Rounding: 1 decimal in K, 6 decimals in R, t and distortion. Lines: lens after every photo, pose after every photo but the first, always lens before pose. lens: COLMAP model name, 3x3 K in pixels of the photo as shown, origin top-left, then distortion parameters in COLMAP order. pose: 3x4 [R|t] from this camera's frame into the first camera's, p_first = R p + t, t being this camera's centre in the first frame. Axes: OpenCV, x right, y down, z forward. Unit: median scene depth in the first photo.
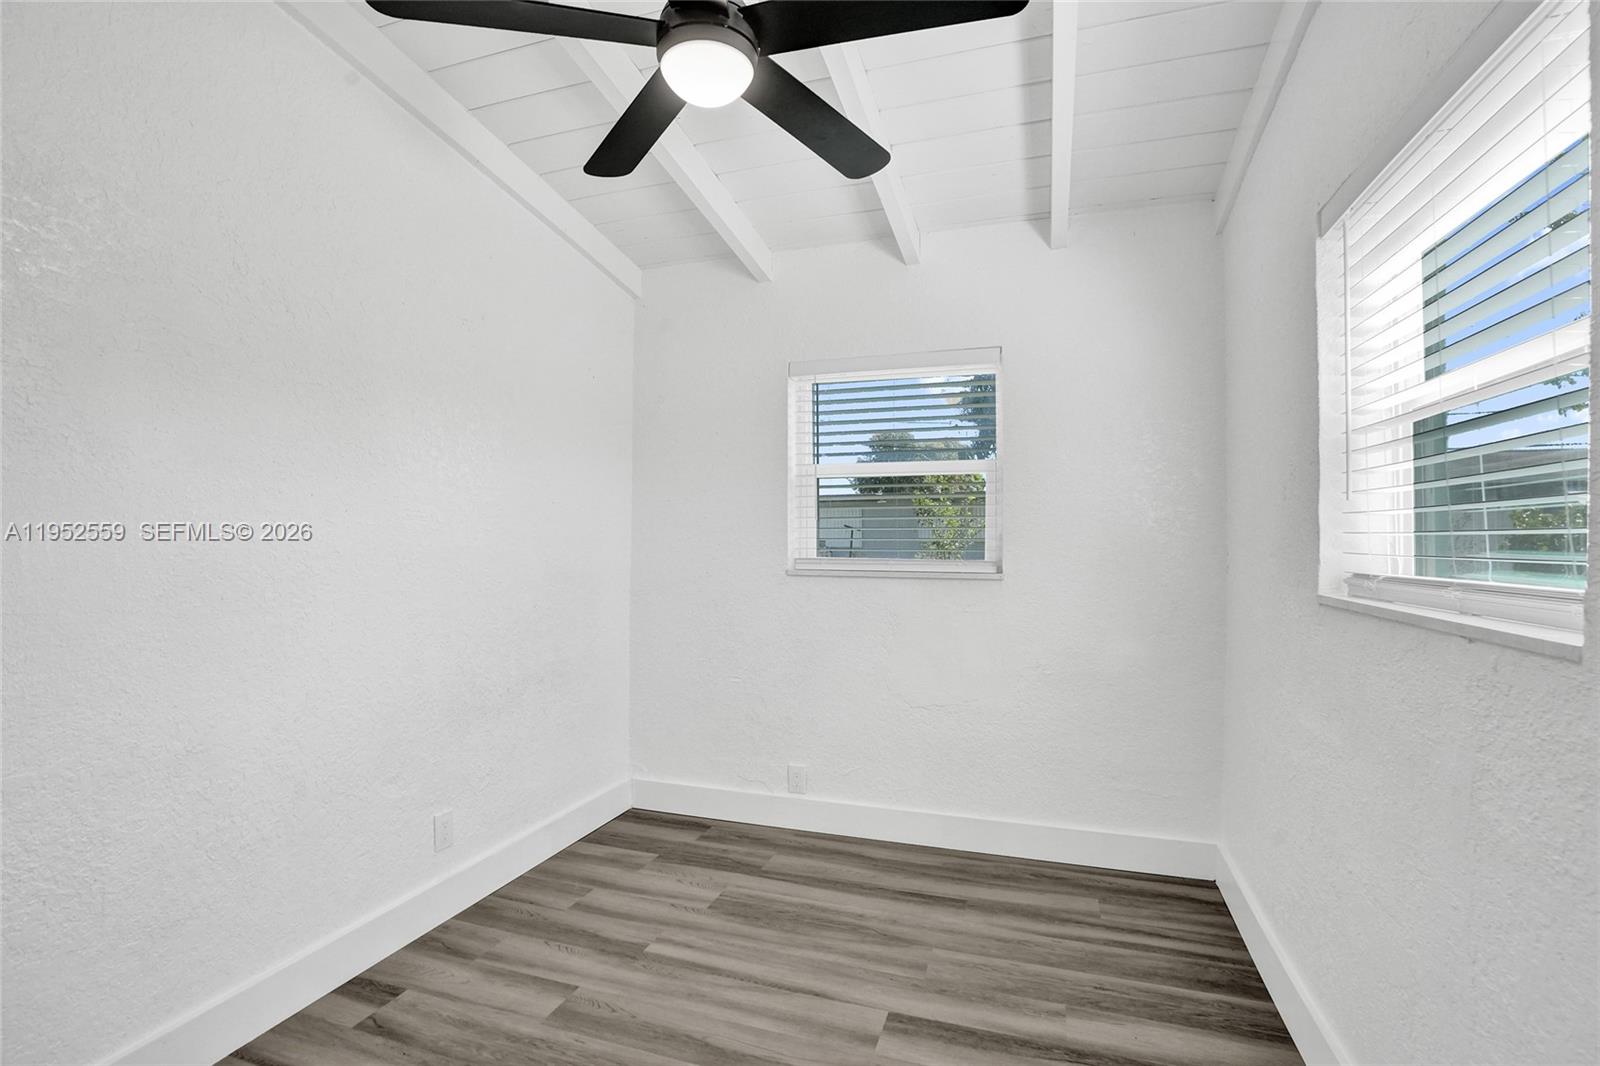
lens RADIAL K [[746.6, 0, 794.7], [0, 746.6, 537.0], [0, 0, 1]] dist [-0.063895, 0.025941]
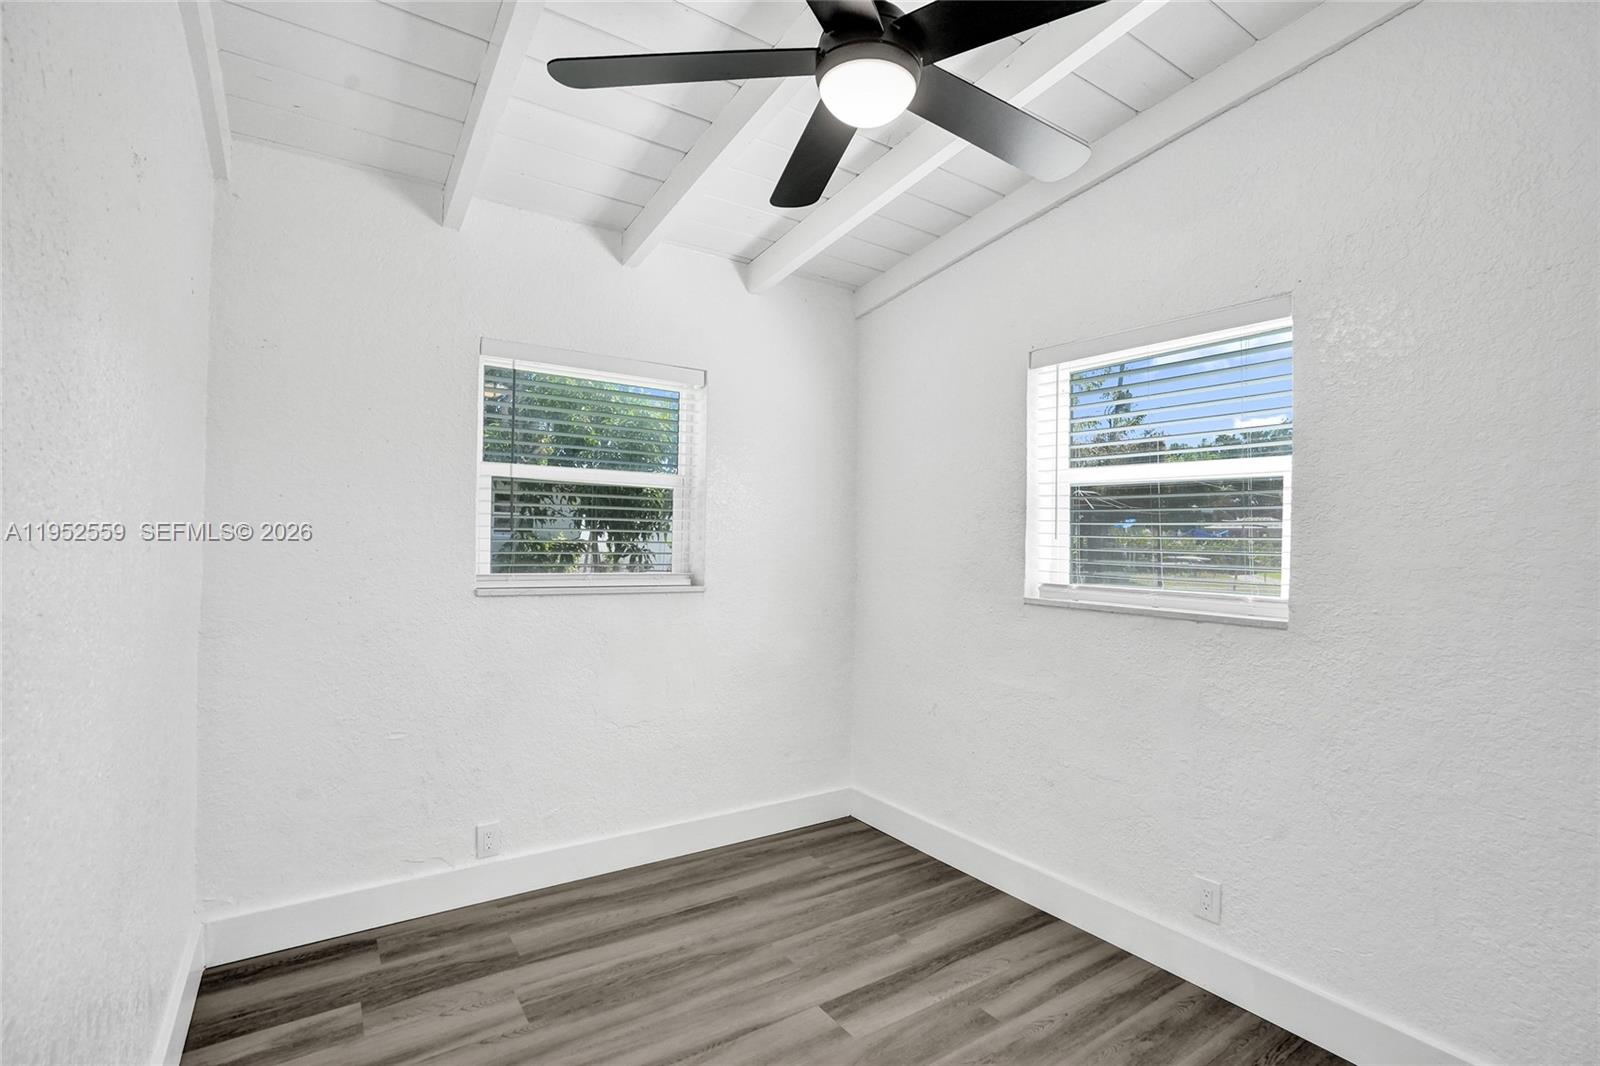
lens RADIAL K [[746.6, 0, 807.9], [0, 746.6, 524.8], [0, 0, 1]] dist [-0.063895, 0.025941]
pose [[0.597458, 0.021460, 0.801613, -0.588393], [-0.020669, 0.999722, -0.011358, -0.034530], [-0.801634, -0.009783, 0.597735, 0.293545]]
